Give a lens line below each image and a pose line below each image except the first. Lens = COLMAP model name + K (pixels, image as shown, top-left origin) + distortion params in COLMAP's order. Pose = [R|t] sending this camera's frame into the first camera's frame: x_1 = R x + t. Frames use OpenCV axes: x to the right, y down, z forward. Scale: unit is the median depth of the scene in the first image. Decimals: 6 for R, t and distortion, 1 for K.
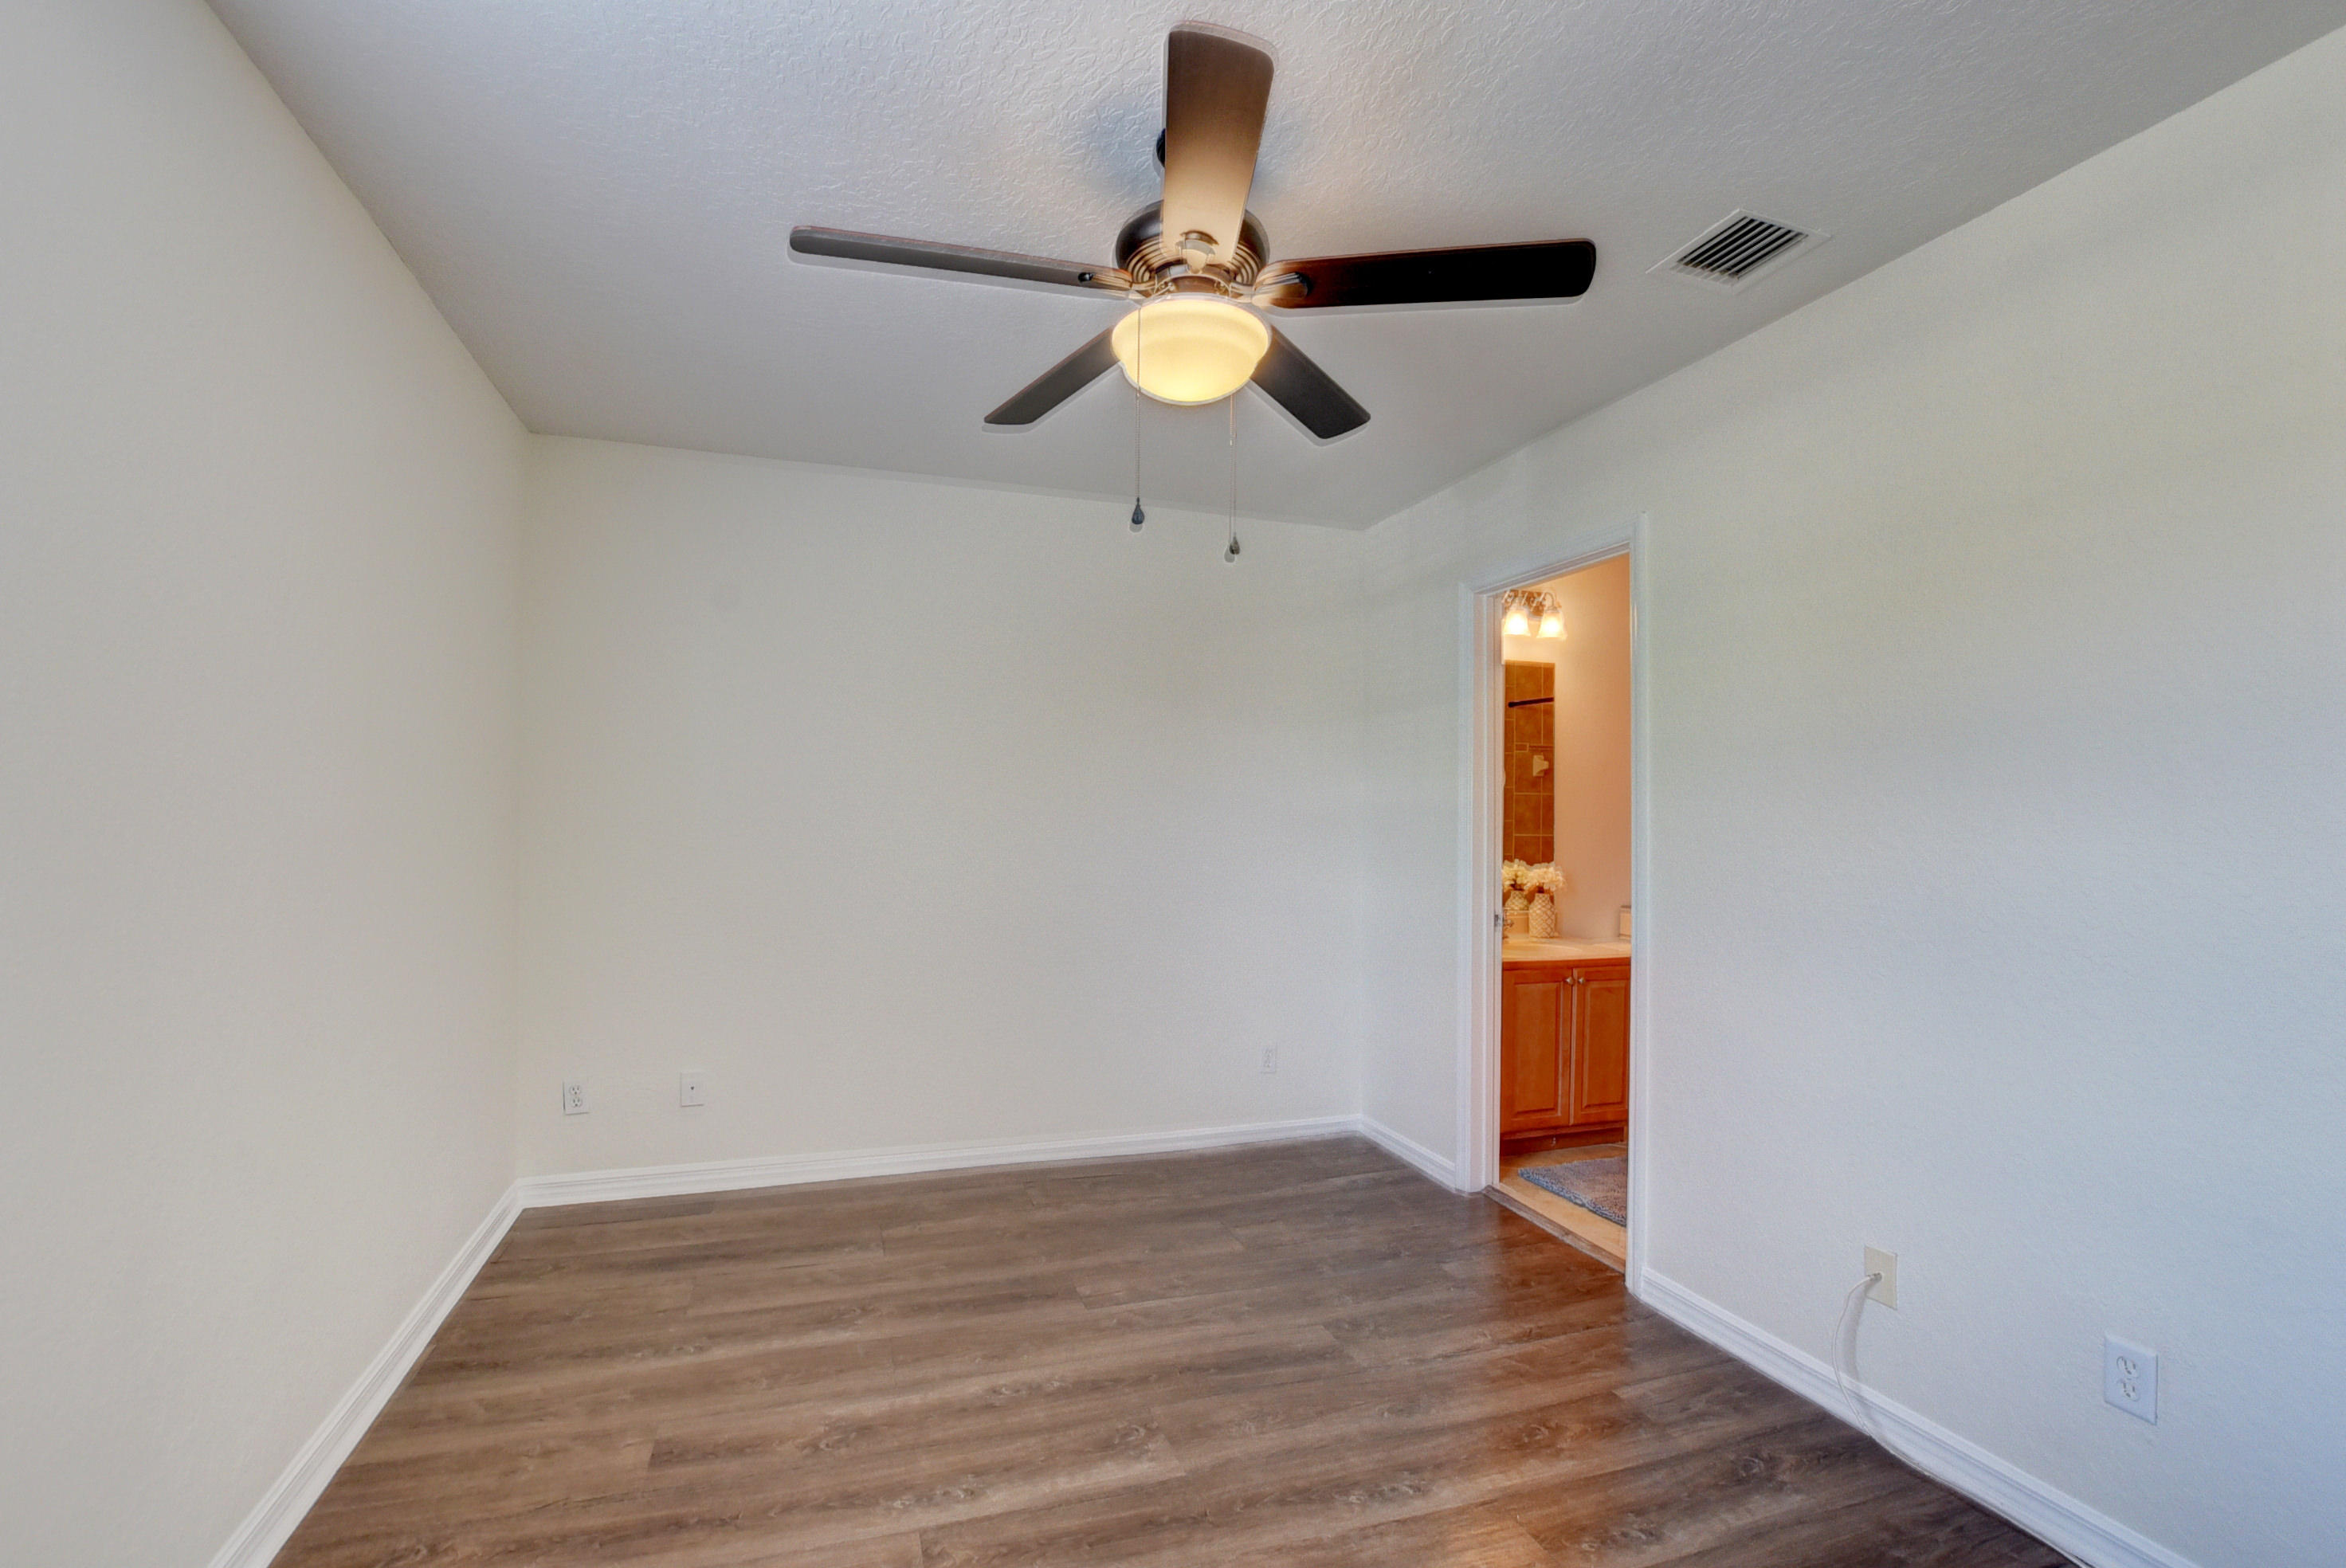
lens RADIAL K [[1024.7, 0, 1175.3], [0, 1024.7, 801.3], [0, 0, 1]] dist [-0.033425, 0.004533]
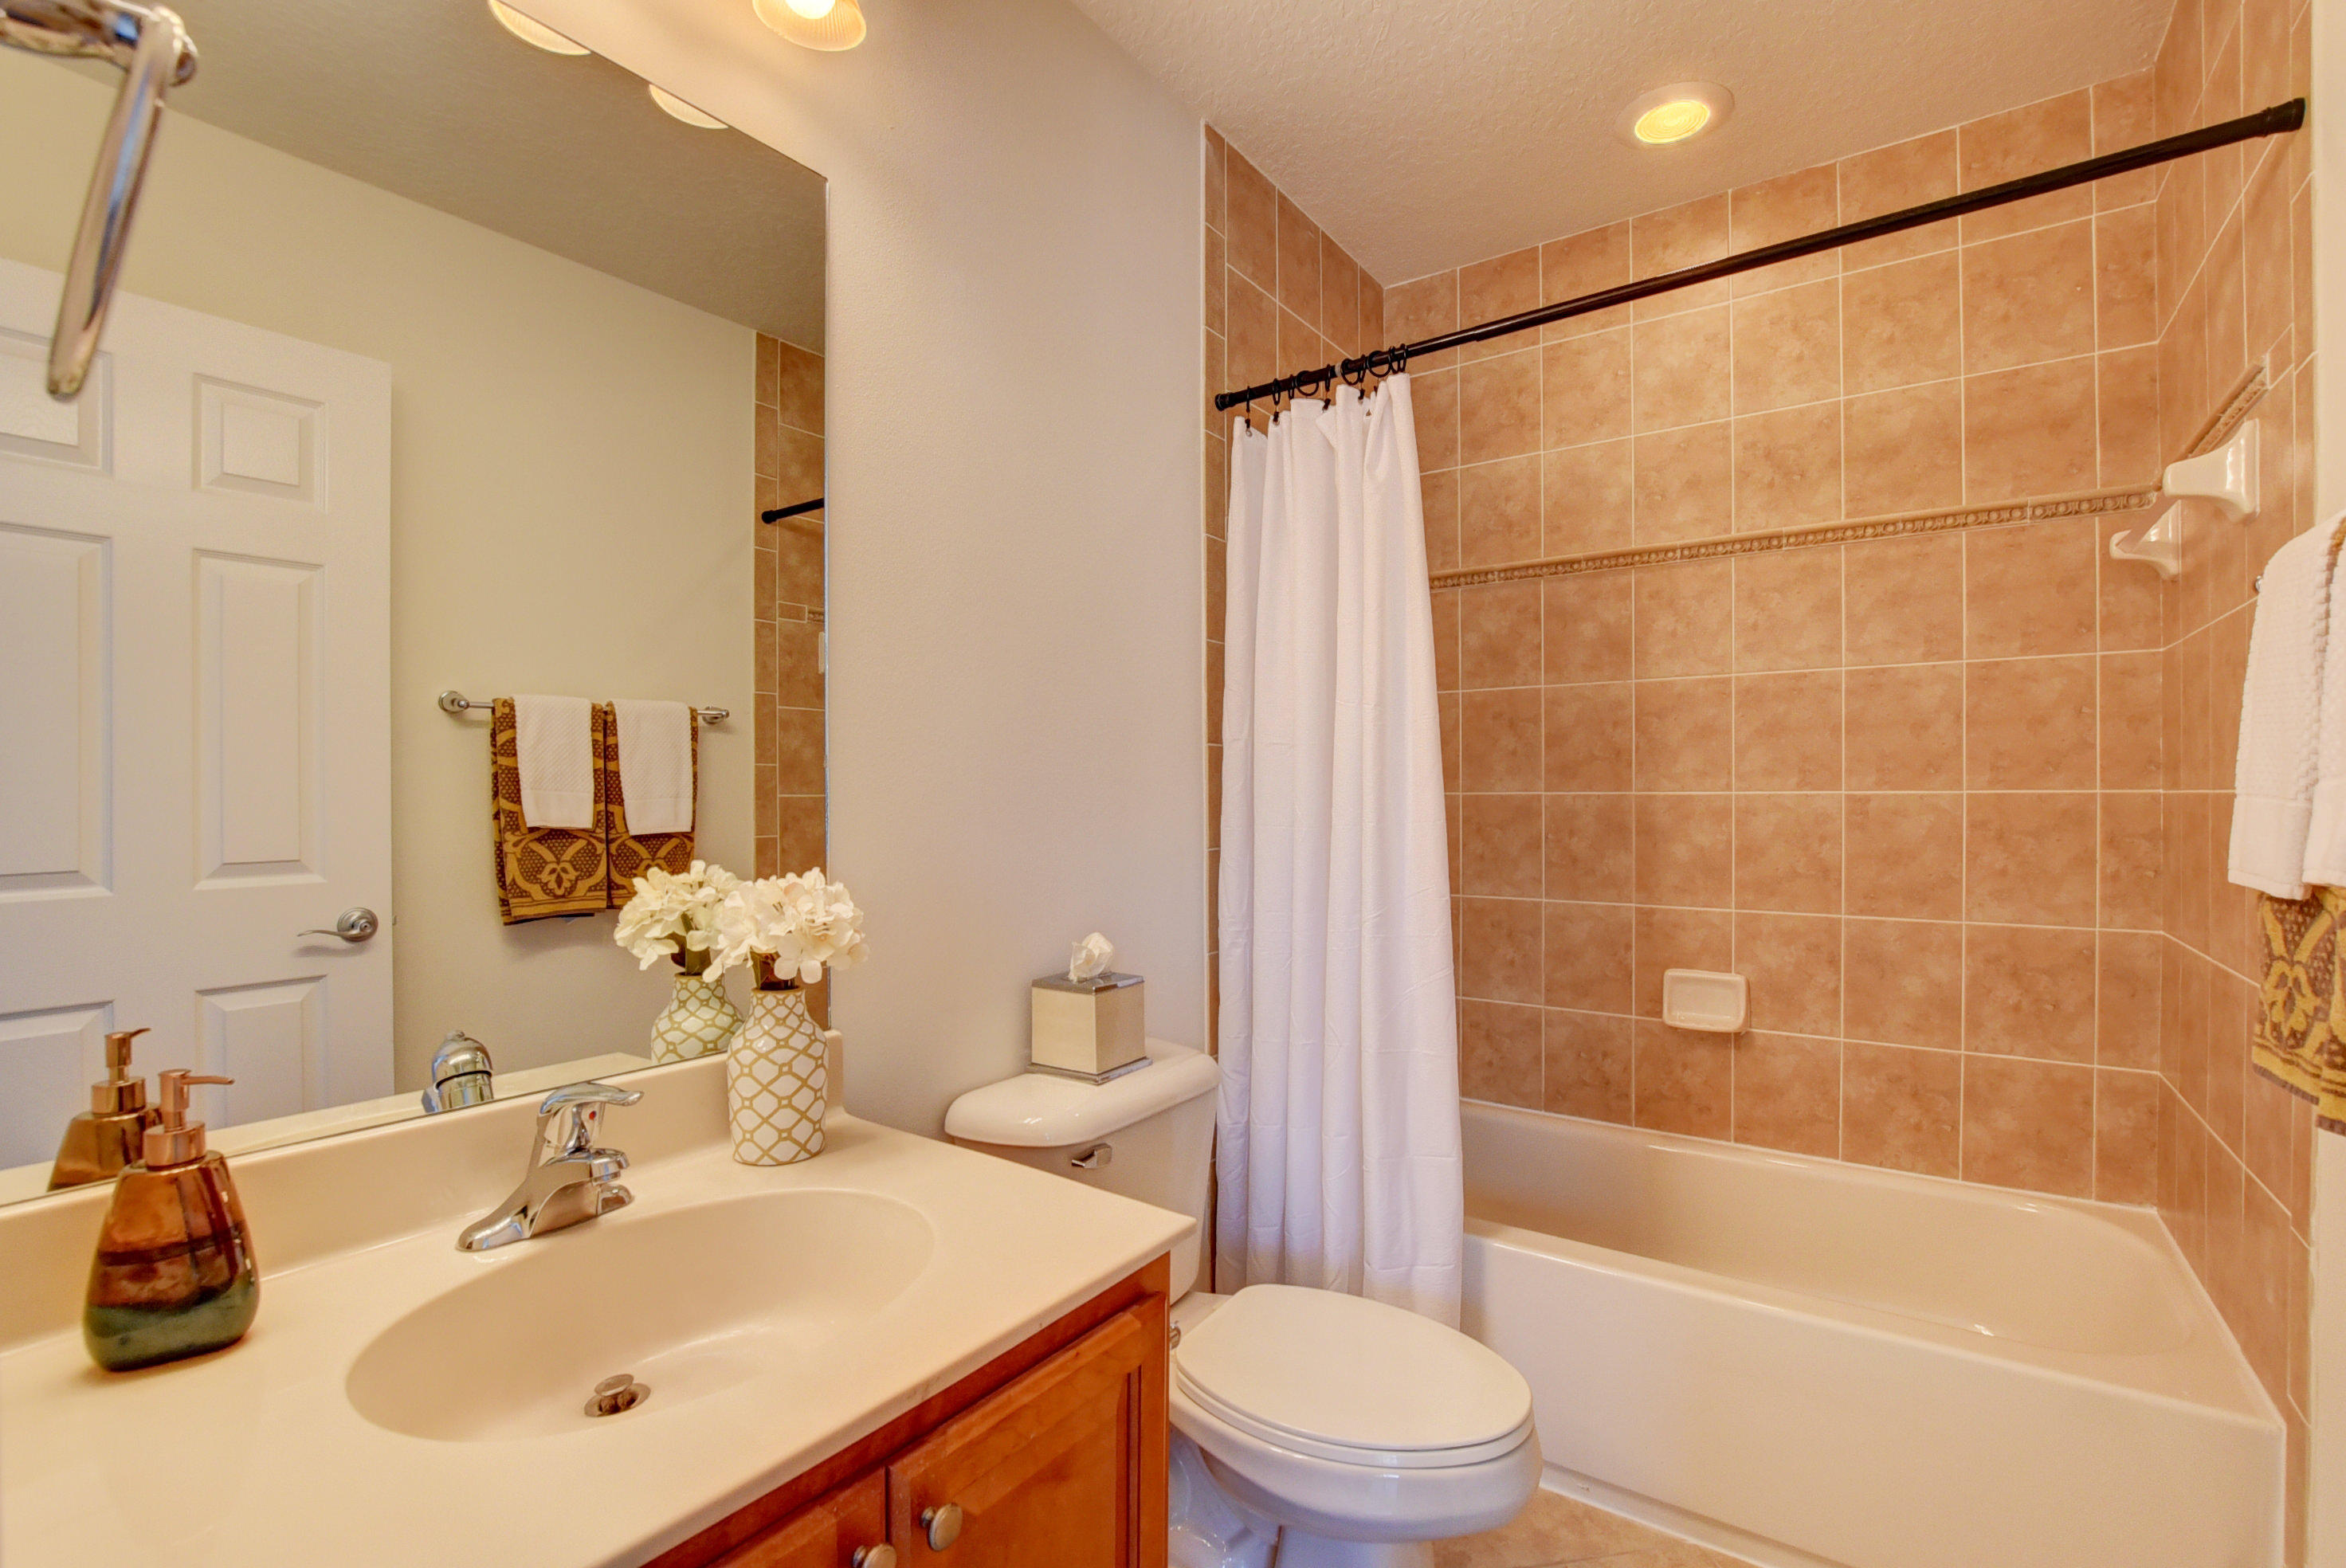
lens RADIAL K [[1024.7, 0, 1175.3], [0, 1024.7, 801.3], [0, 0, 1]] dist [-0.033425, 0.004533]
pose [[0.804362, -0.011896, 0.594020, 0.199330], [0.000028, 0.999800, 0.019984, 0.026961], [-0.594139, -0.016058, 0.804202, 0.508825]]
